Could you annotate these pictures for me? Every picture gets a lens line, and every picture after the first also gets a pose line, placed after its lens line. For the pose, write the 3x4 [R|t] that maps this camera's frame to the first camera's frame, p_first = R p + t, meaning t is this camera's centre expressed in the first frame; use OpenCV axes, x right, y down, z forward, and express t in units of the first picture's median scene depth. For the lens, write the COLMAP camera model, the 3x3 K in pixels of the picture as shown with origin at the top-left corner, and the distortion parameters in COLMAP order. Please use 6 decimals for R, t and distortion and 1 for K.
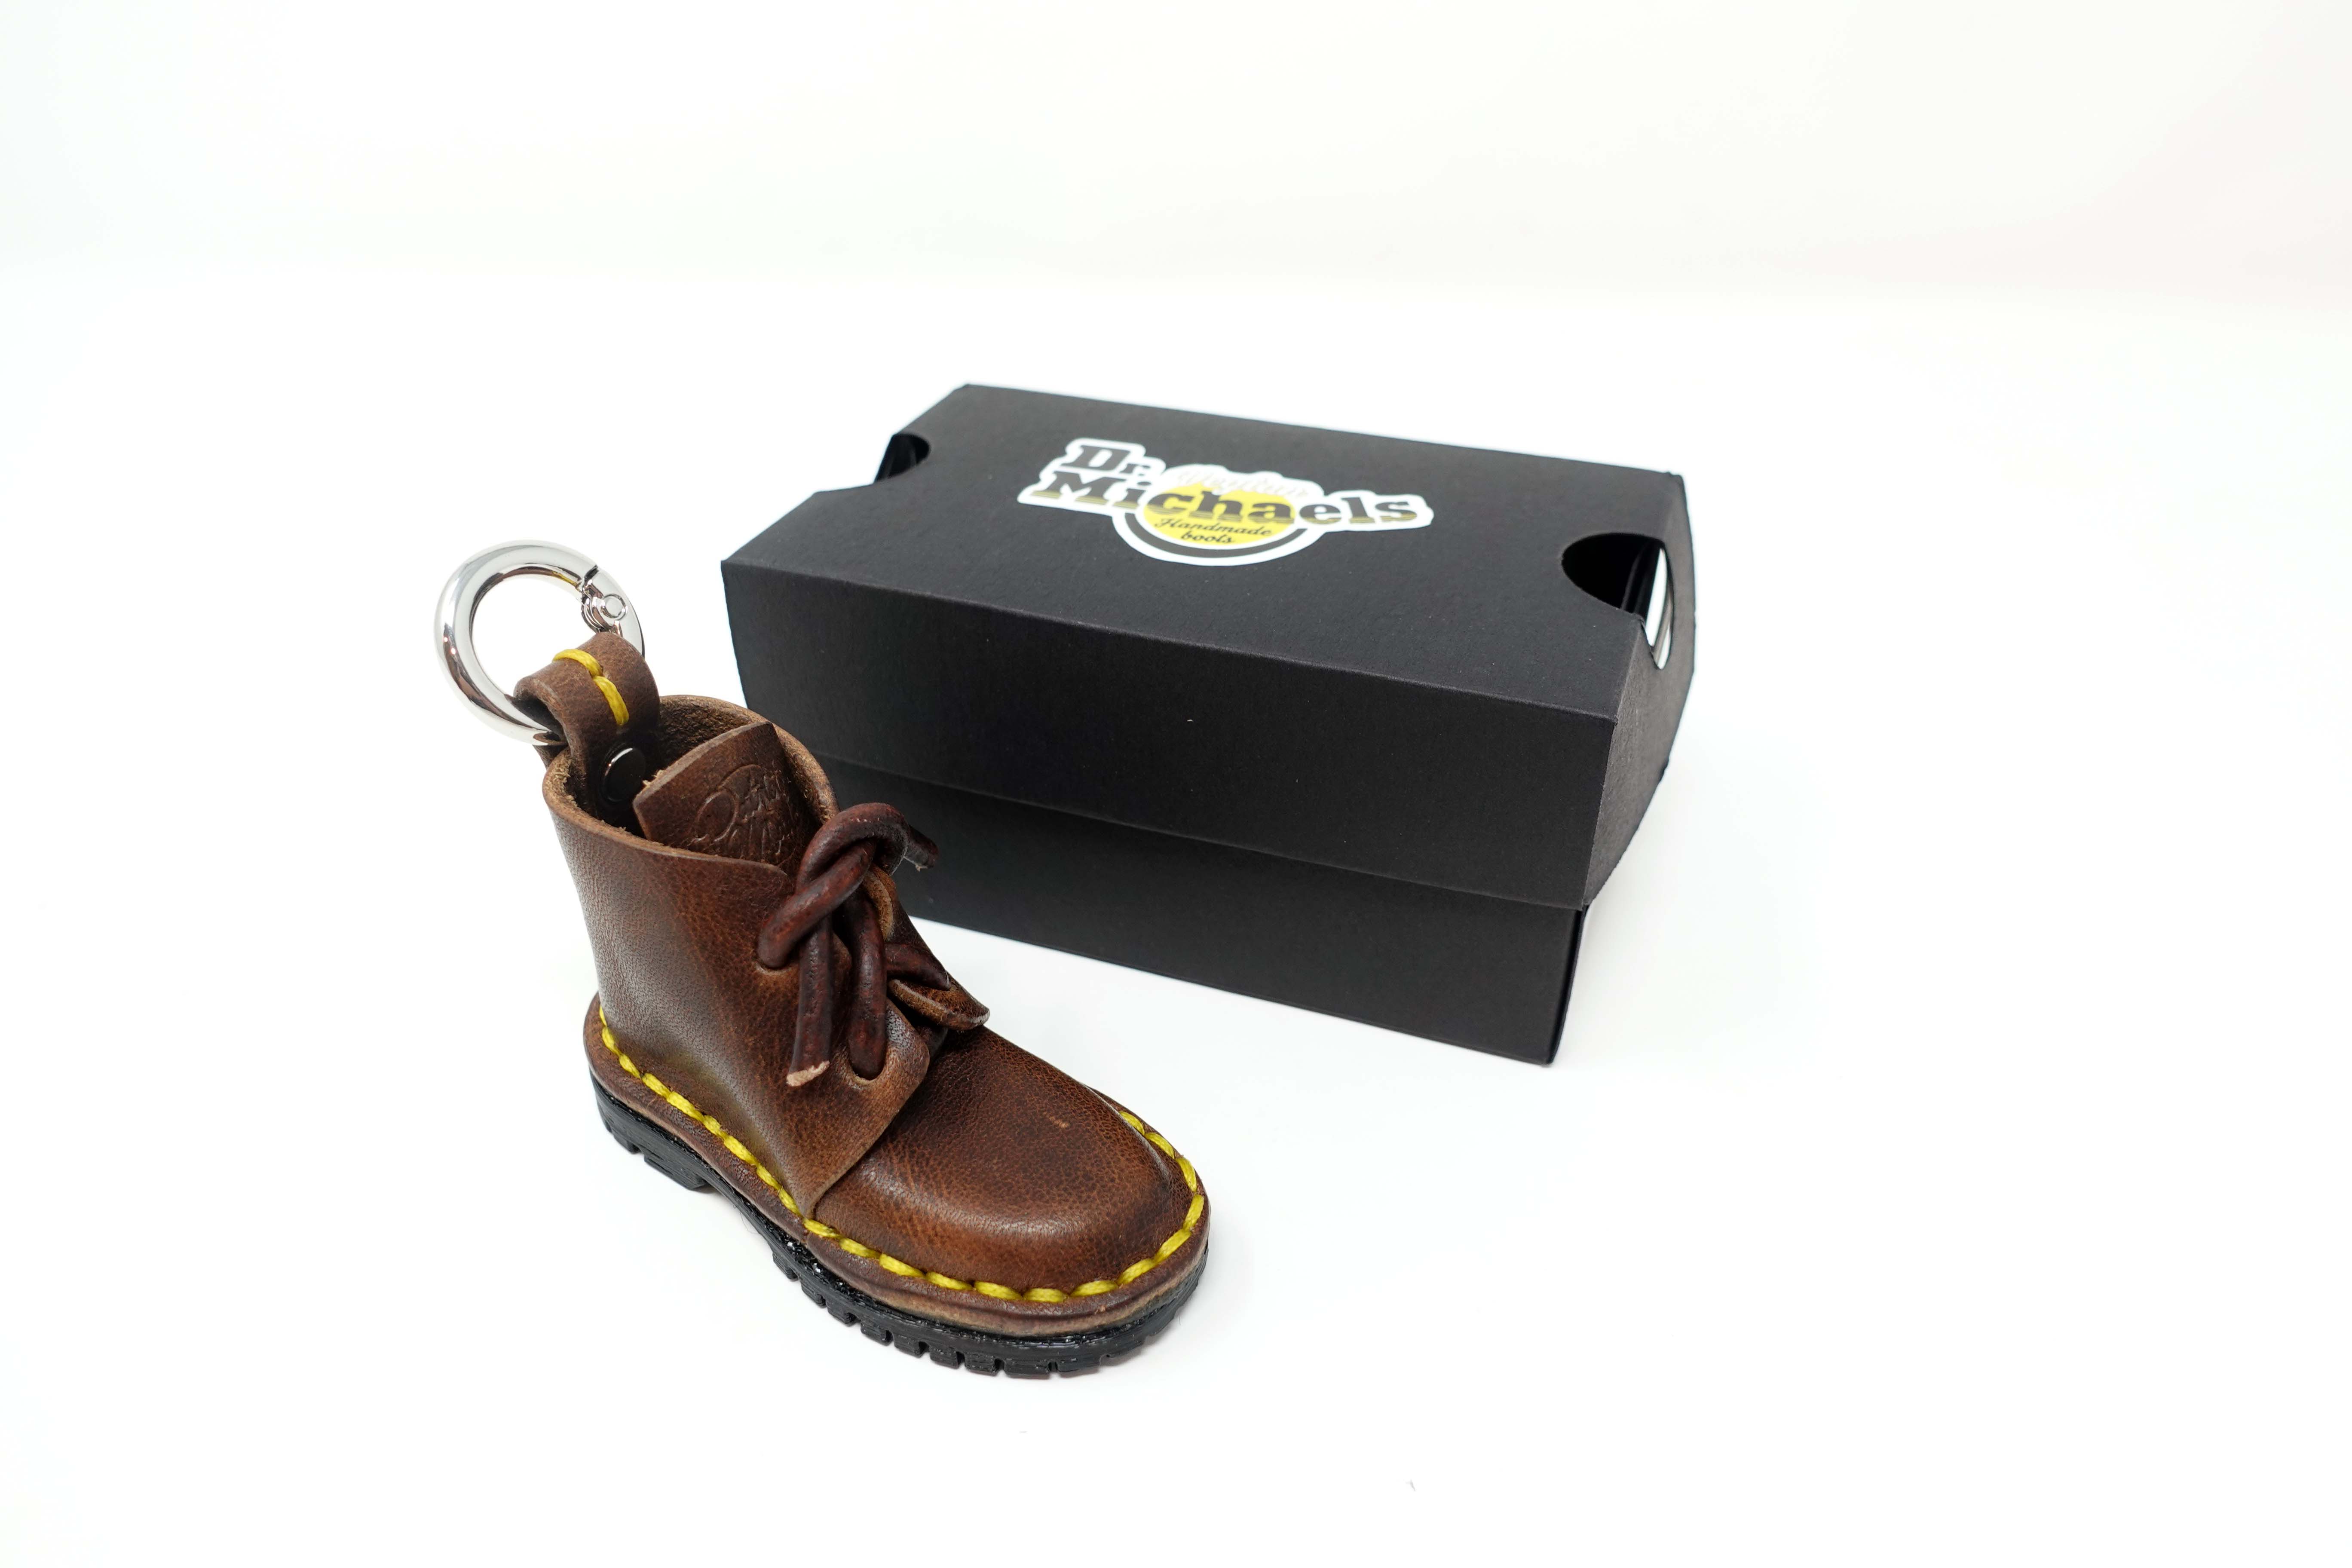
lens RADIAL K [[1551.2, 0, 1176.0], [0, 1551.2, 784.0], [0, 0, 1]] dist [-0.000481, -0.000173]
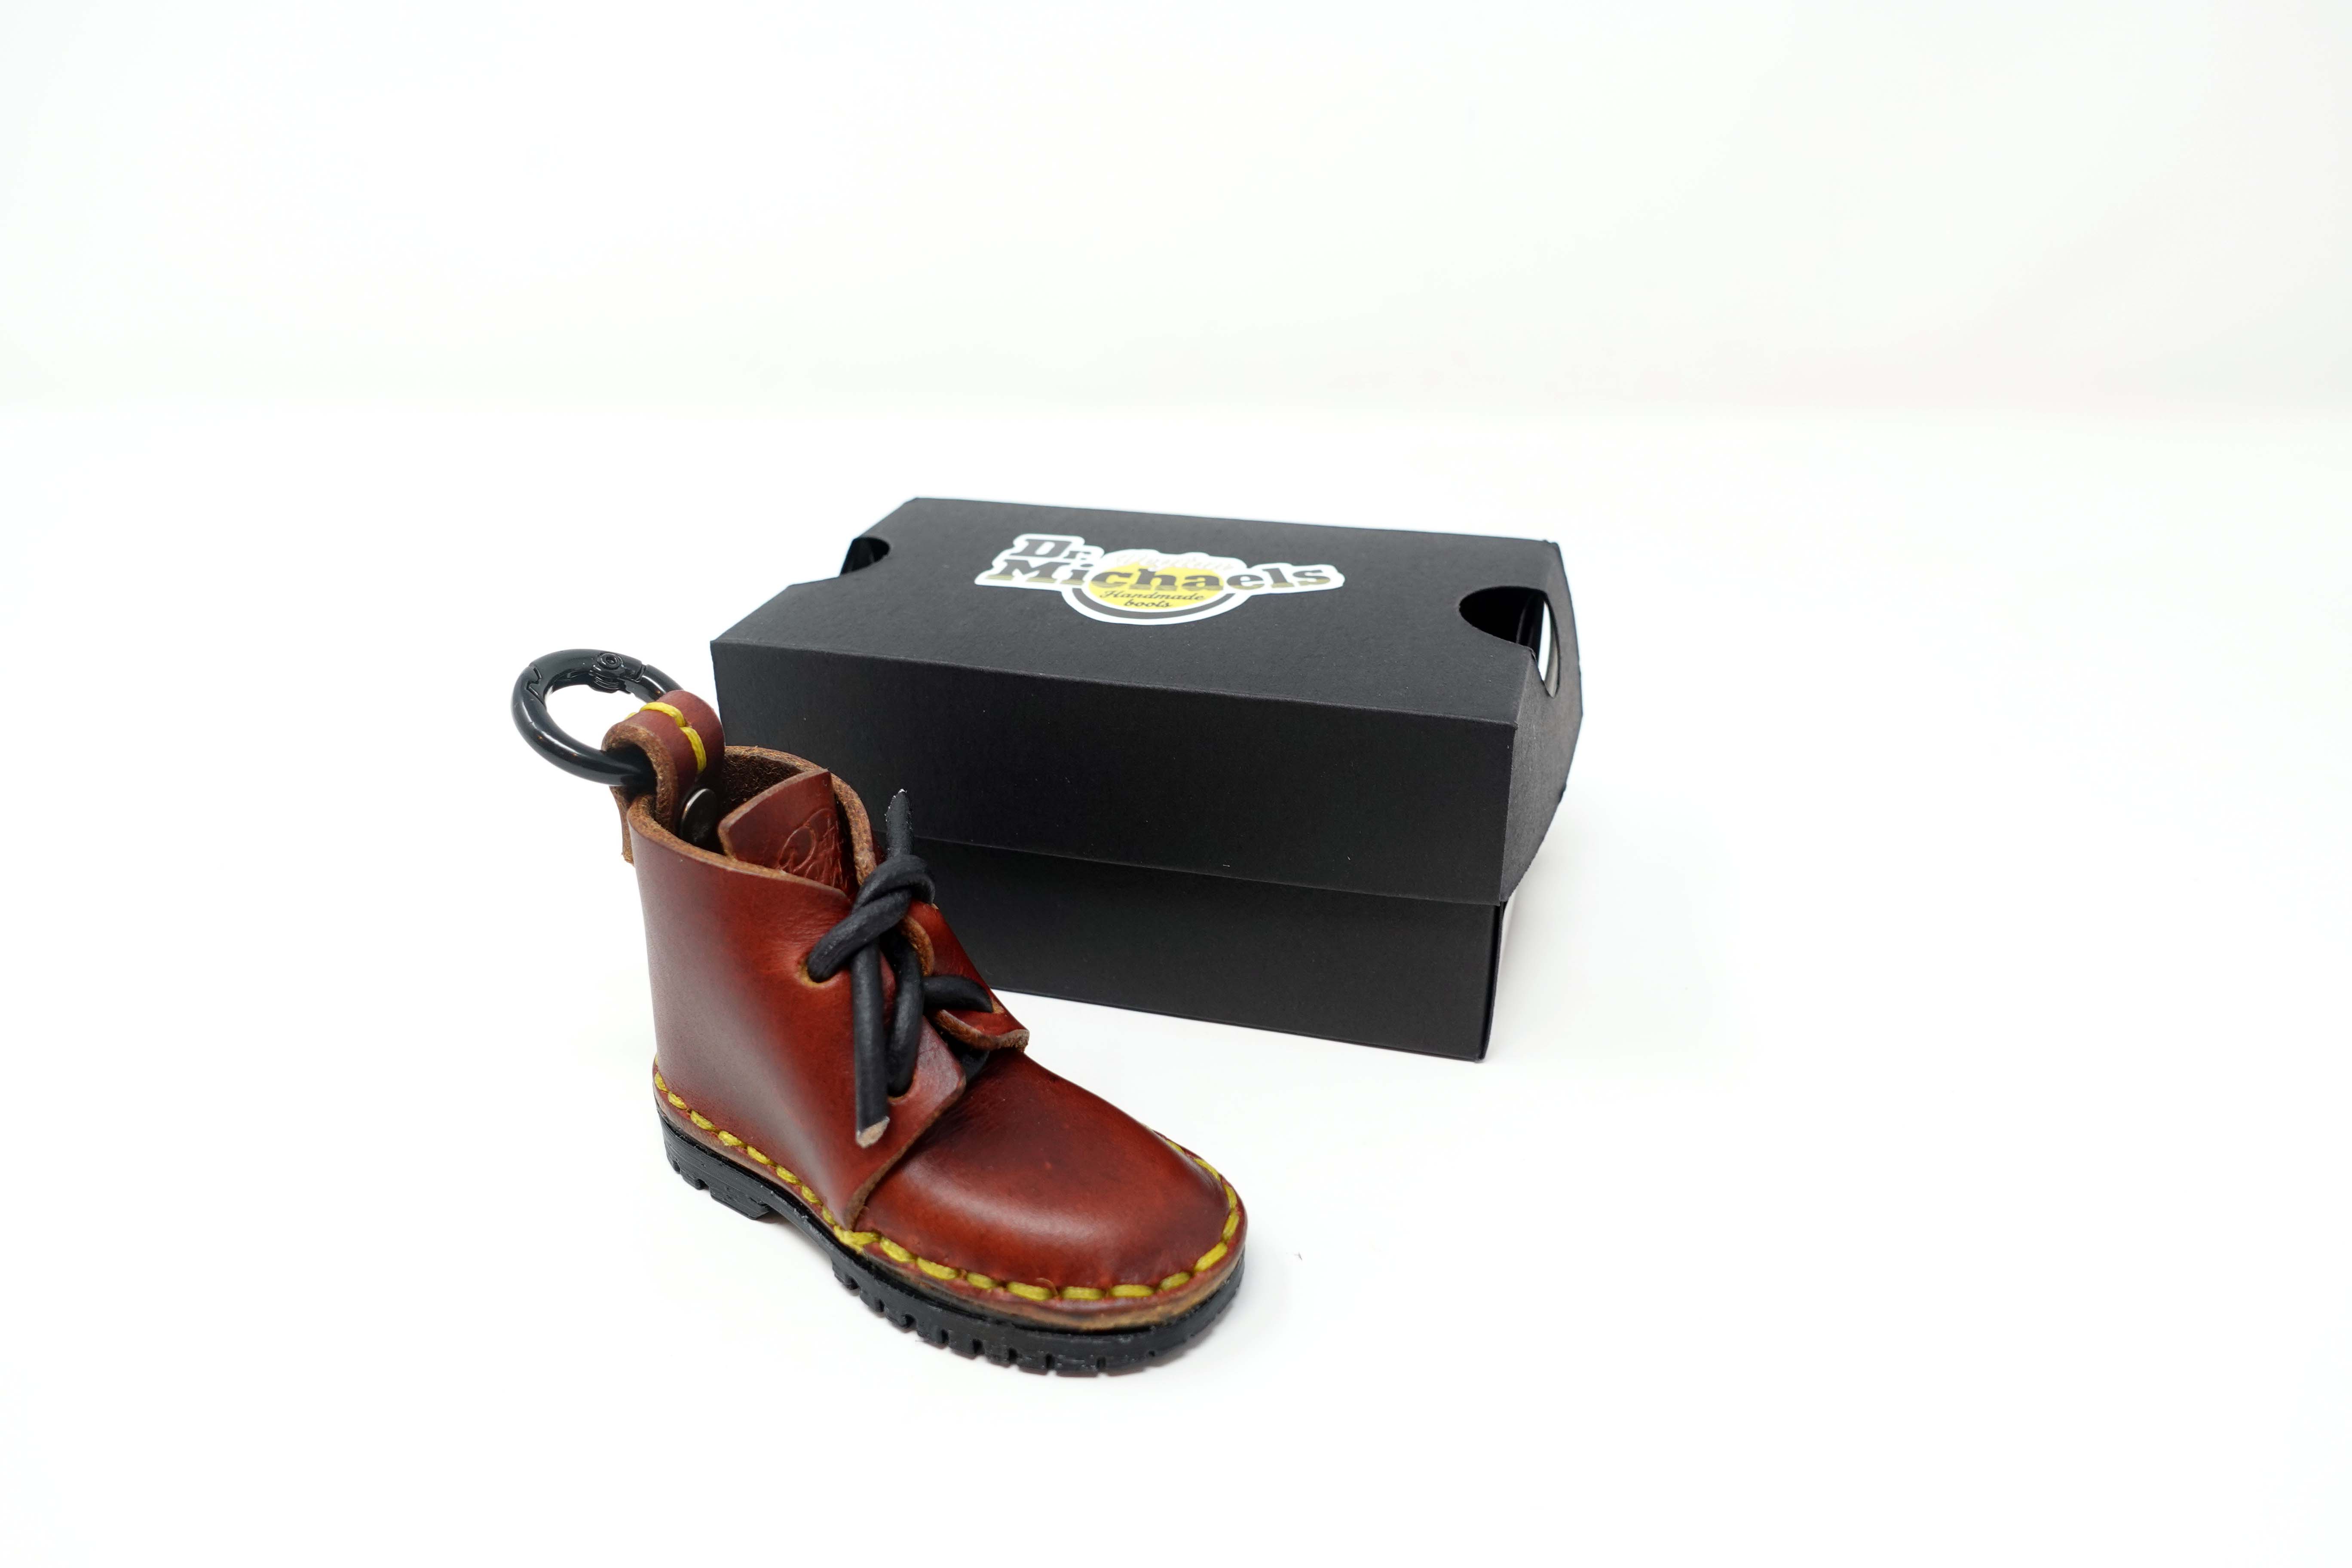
lens RADIAL K [[1551.2, 0, 1176.0], [0, 1551.2, 784.0], [0, 0, 1]] dist [-0.000481, -0.000173]
pose [[0.997067, -0.046552, 0.060751, -0.032952], [0.053191, 0.992205, -0.112691, 0.096706], [-0.055032, 0.115592, 0.991771, -0.101476]]
